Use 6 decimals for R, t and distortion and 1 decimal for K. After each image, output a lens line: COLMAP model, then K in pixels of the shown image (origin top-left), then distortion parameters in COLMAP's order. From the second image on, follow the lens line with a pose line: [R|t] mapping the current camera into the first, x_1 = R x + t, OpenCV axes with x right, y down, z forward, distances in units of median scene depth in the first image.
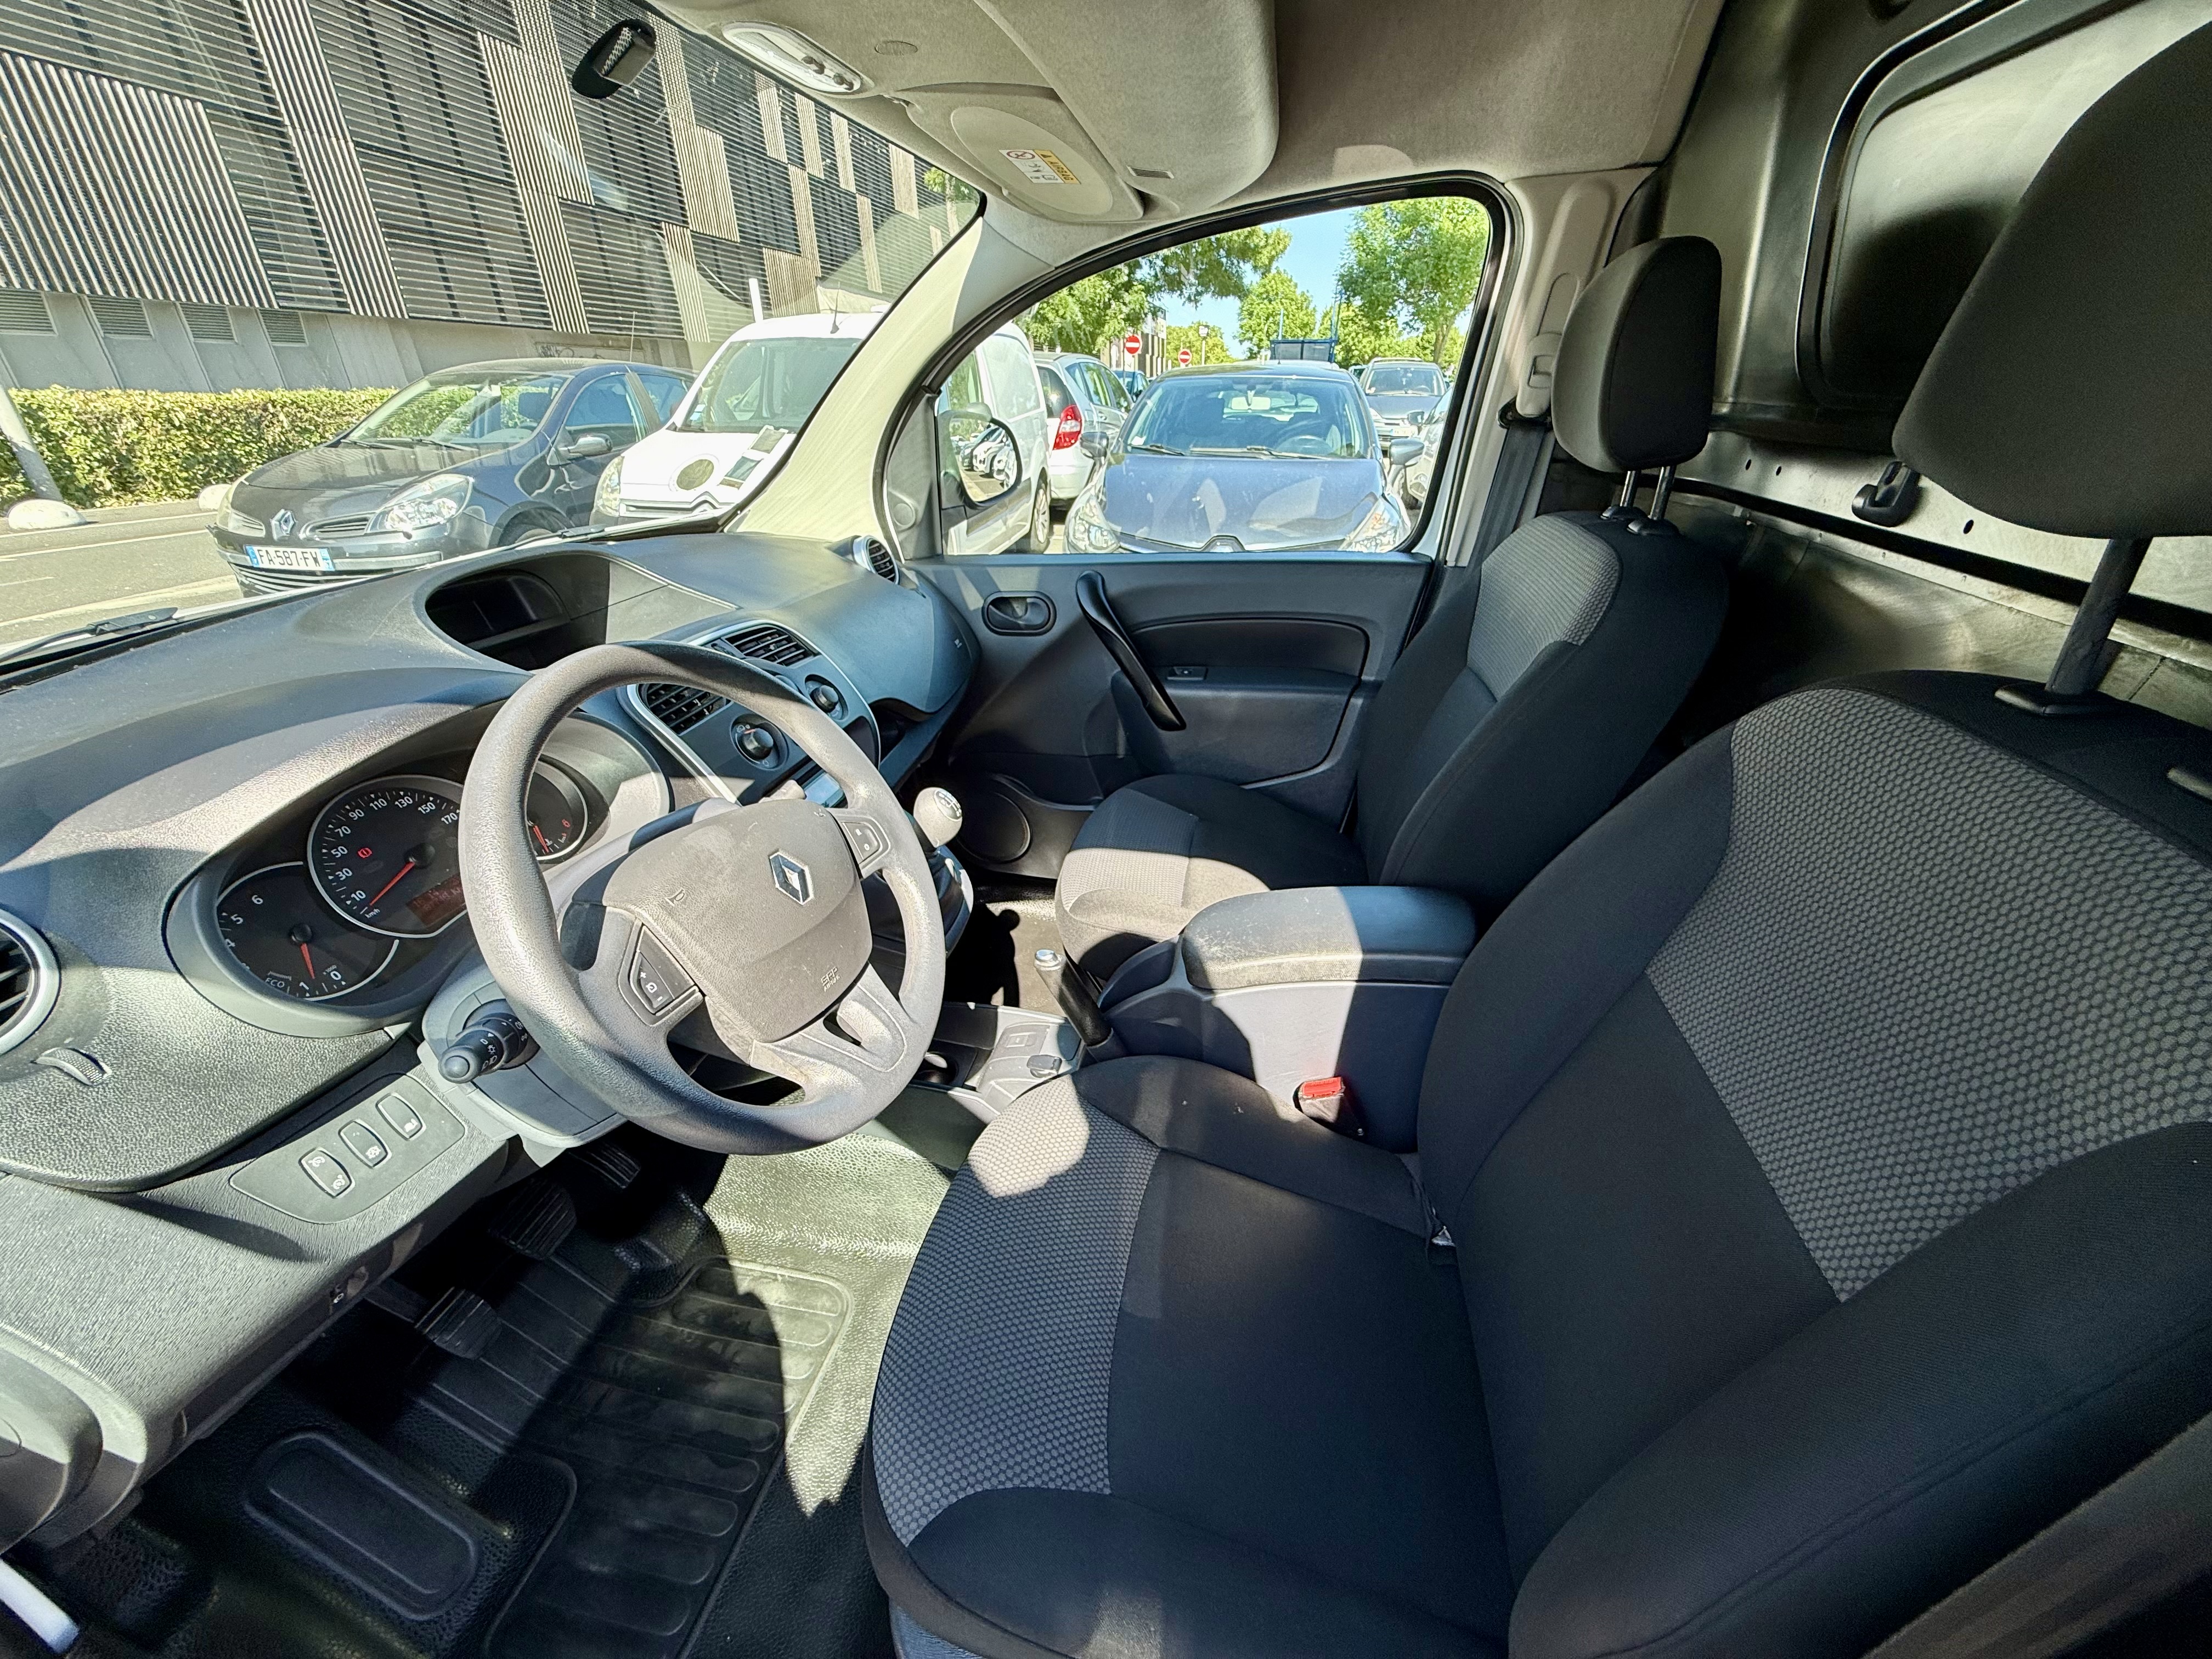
lens RADIAL K [[880.6, 0, 1094.3], [0, 880.6, 828.1], [0, 0, 1]] dist [0.002120, 0.000350]
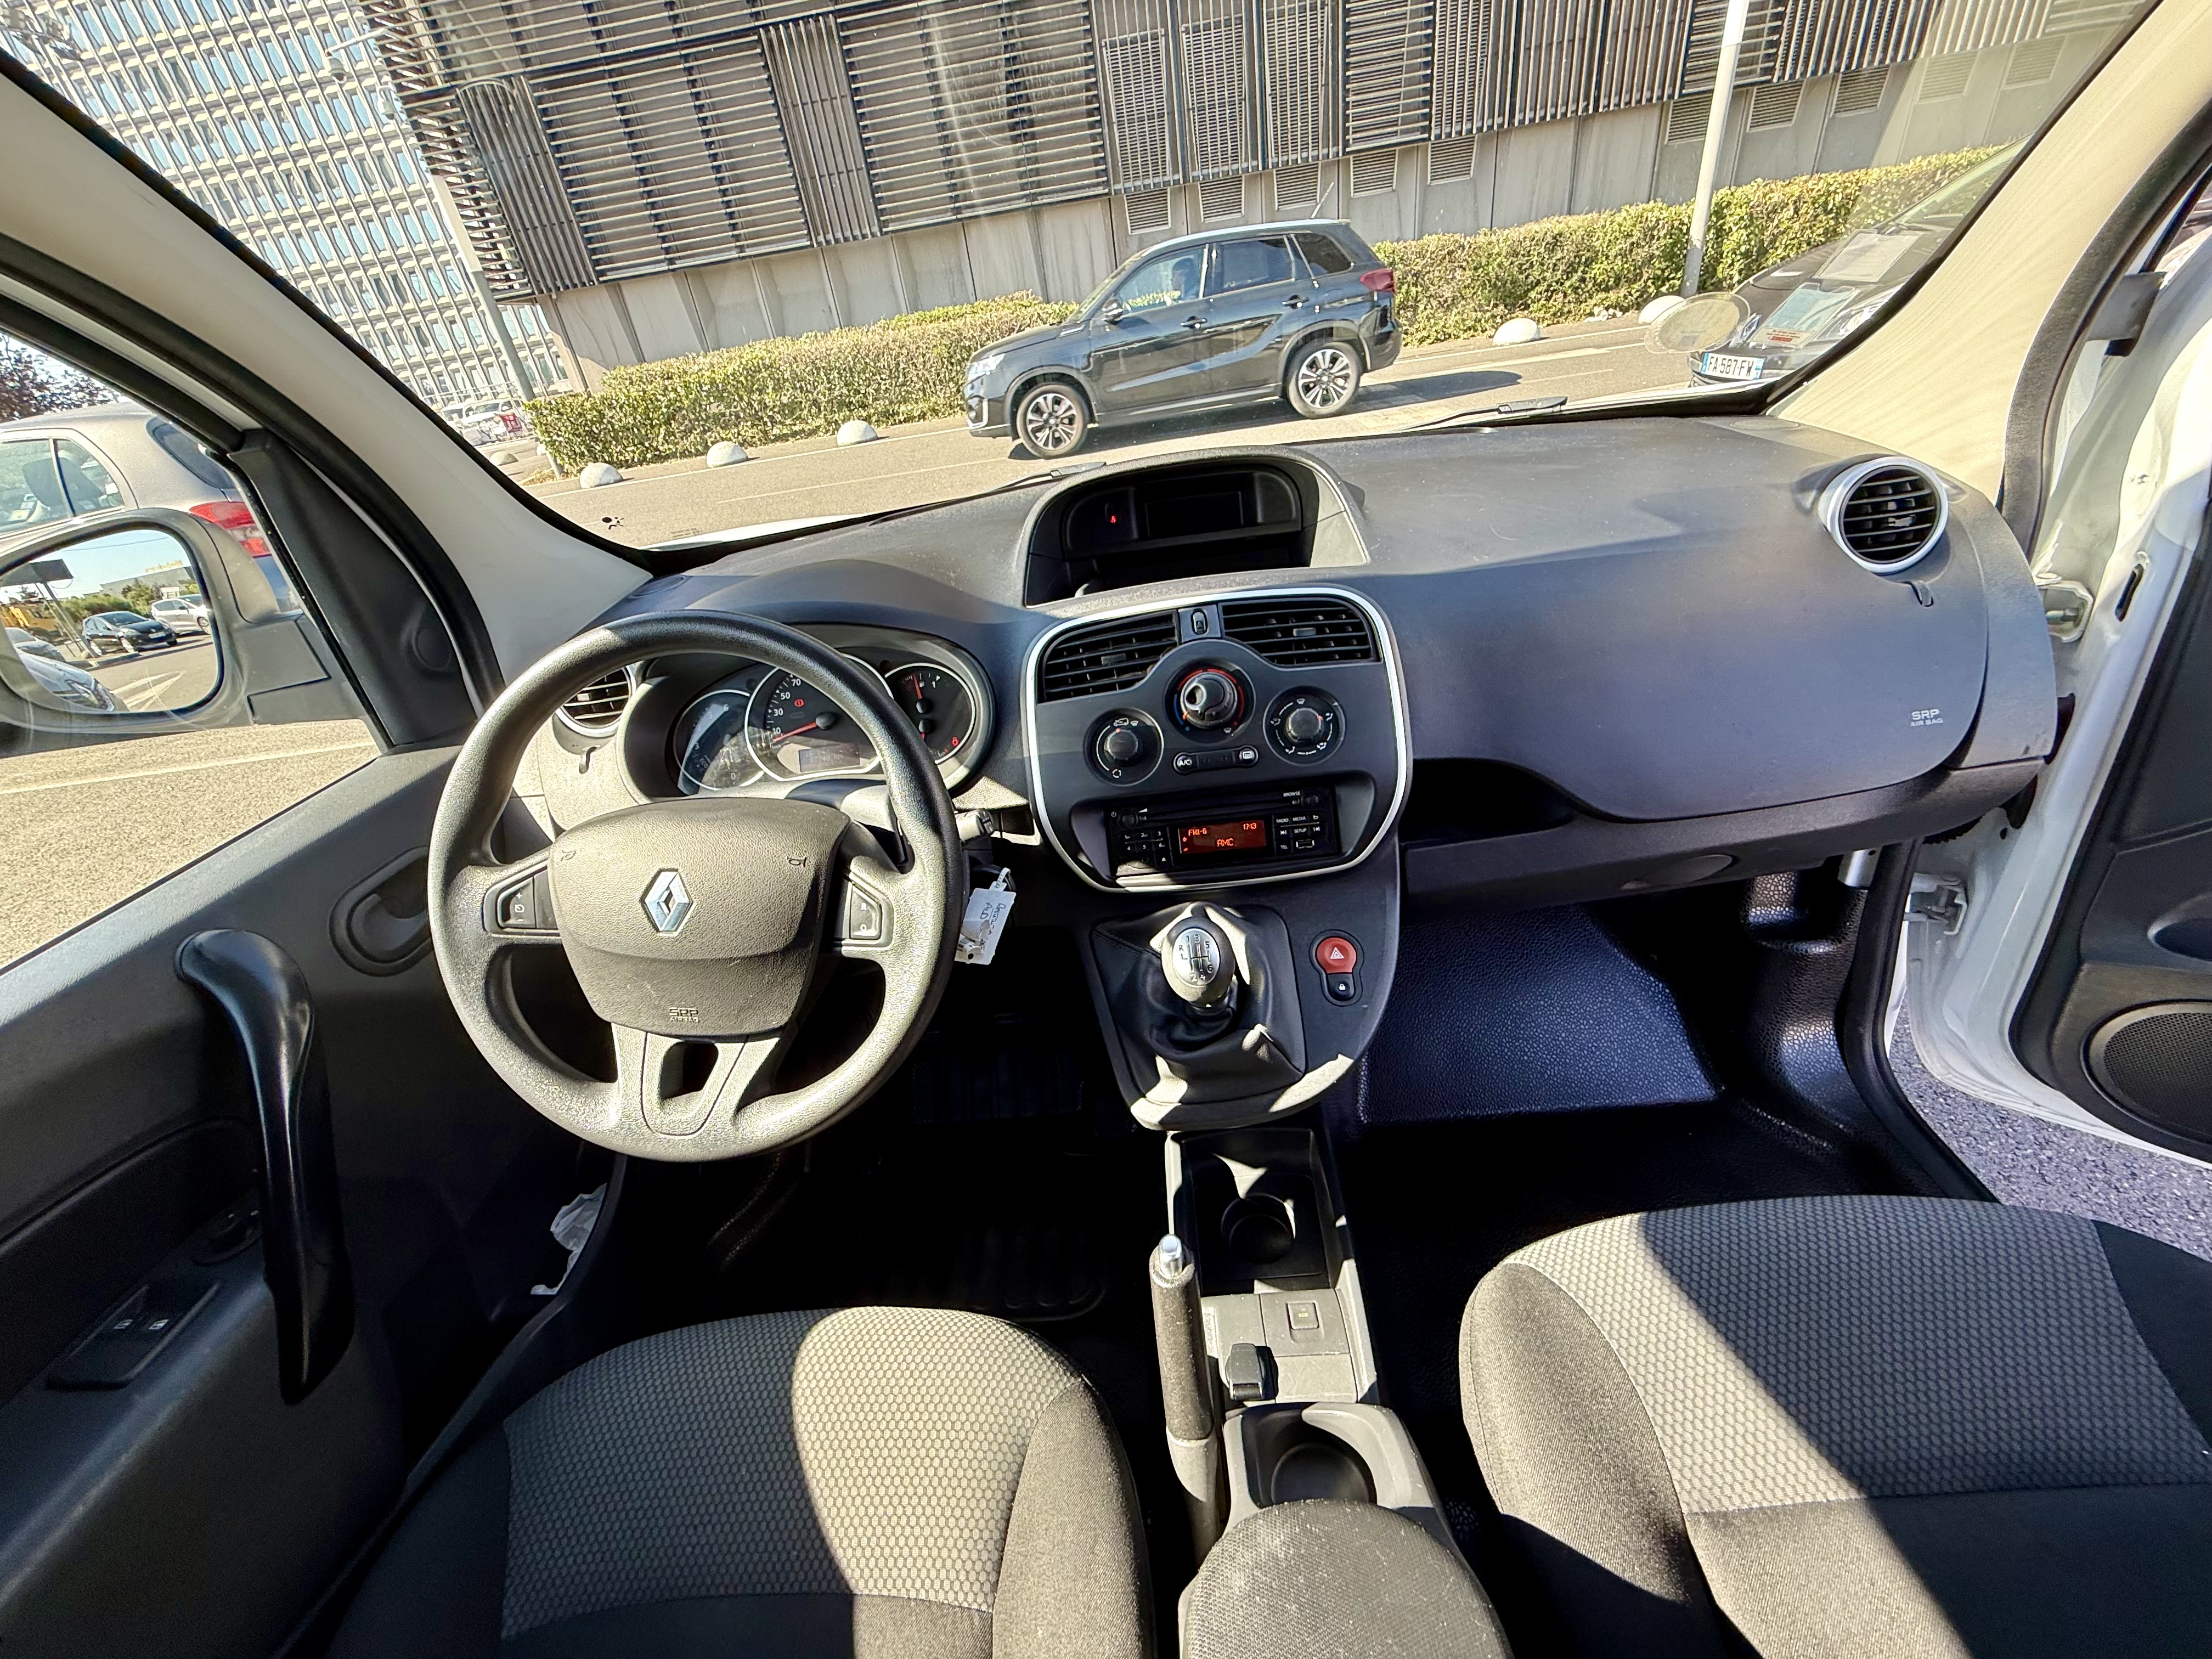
lens RADIAL K [[880.6, 0, 1106.5], [0, 880.6, 836.8], [0, 0, 1]] dist [0.002120, 0.000350]
pose [[0.163445, 0.503515, -0.848386, 0.041079], [-0.315483, 0.841470, 0.438632, -0.047281], [0.934749, 0.195959, 0.296385, 0.098007]]
